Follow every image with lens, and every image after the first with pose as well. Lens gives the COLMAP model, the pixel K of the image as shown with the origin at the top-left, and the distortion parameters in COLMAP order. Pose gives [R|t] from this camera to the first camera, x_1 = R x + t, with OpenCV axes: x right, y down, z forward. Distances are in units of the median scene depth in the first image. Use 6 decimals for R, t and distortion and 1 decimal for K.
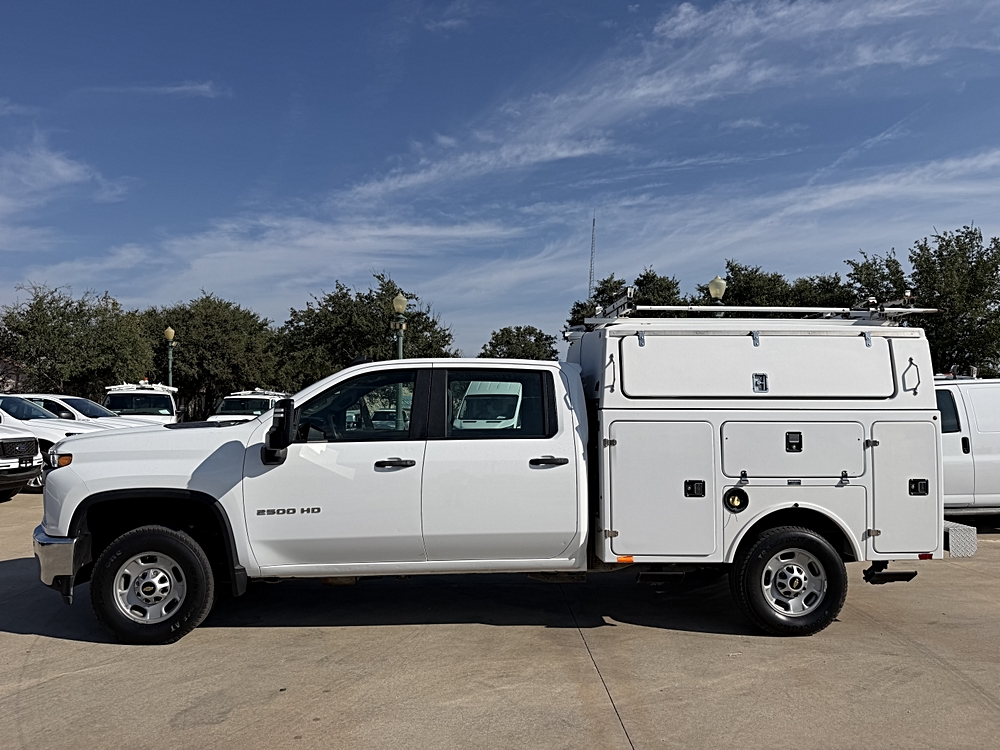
lens RADIAL K [[713.3, 0, 500.0], [0, 713.3, 375.0], [0, 0, 1]] dist [0.042297, -0.063280]
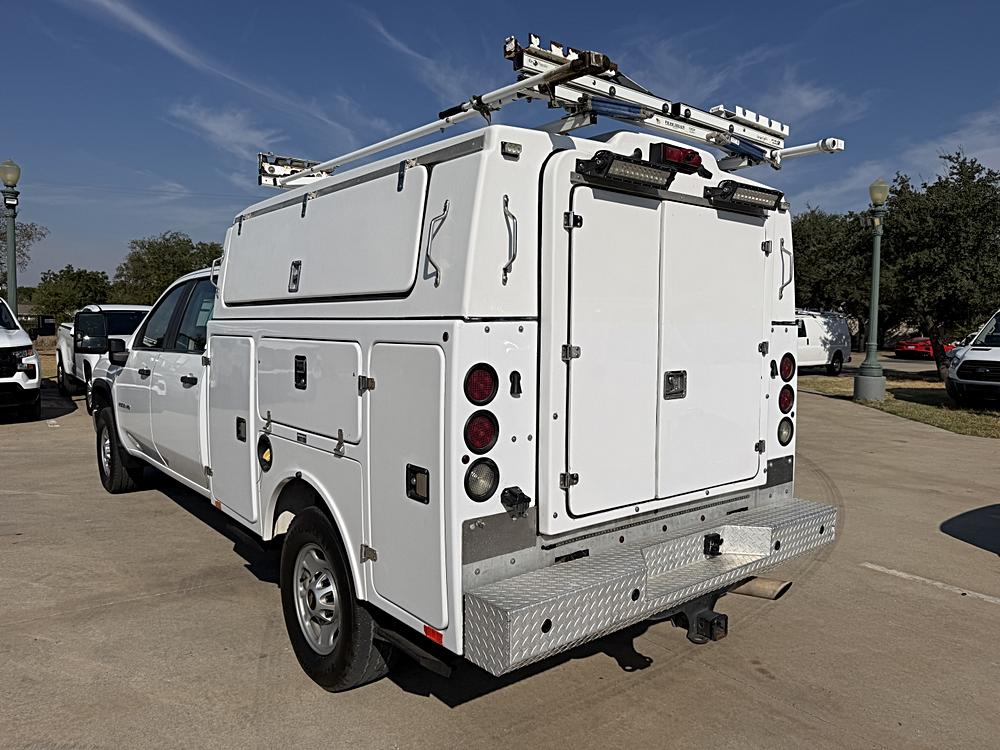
lens RADIAL K [[708.5, 0, 492.7], [0, 708.5, 376.5], [0, 0, 1]] dist [0.061520, -0.087529]
pose [[0.572969, 0.059724, -0.817398, 0.997524], [0.031570, 0.994993, 0.094830, 0.045279], [0.818969, -0.080140, 0.568215, 0.795453]]
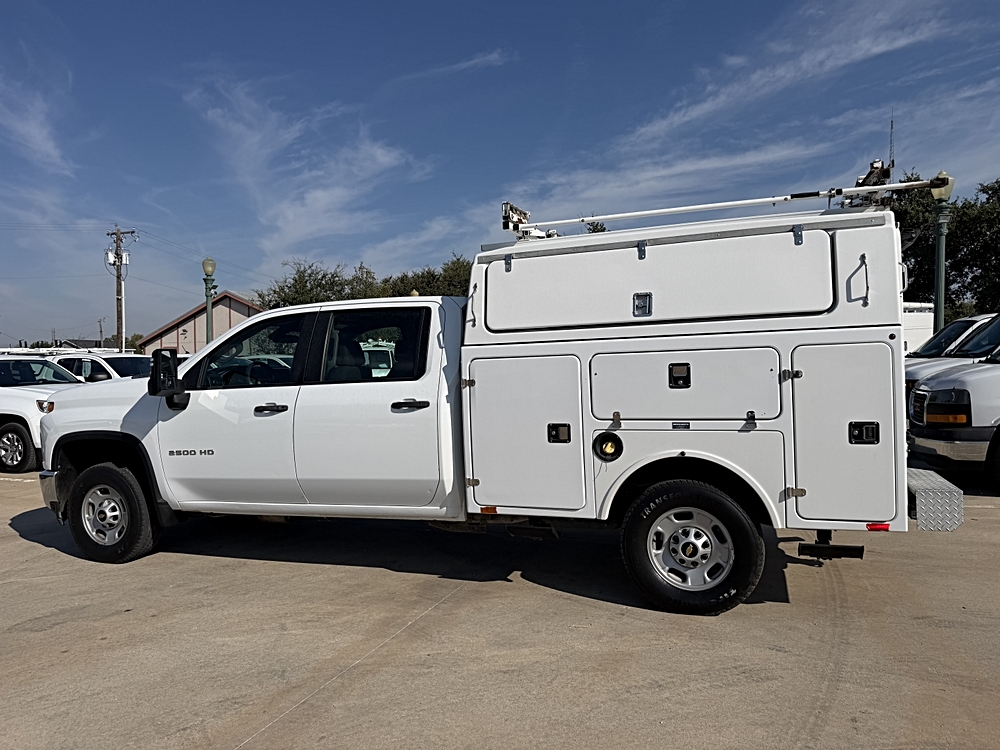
lens RADIAL K [[708.5, 0, 492.7], [0, 708.5, 376.5], [0, 0, 1]] dist [0.061520, -0.087529]
pose [[0.914593, -0.027925, -0.403409, 0.540926], [0.058970, 0.996158, 0.064739, 0.030694], [0.400052, -0.082999, 0.912727, 0.195394]]
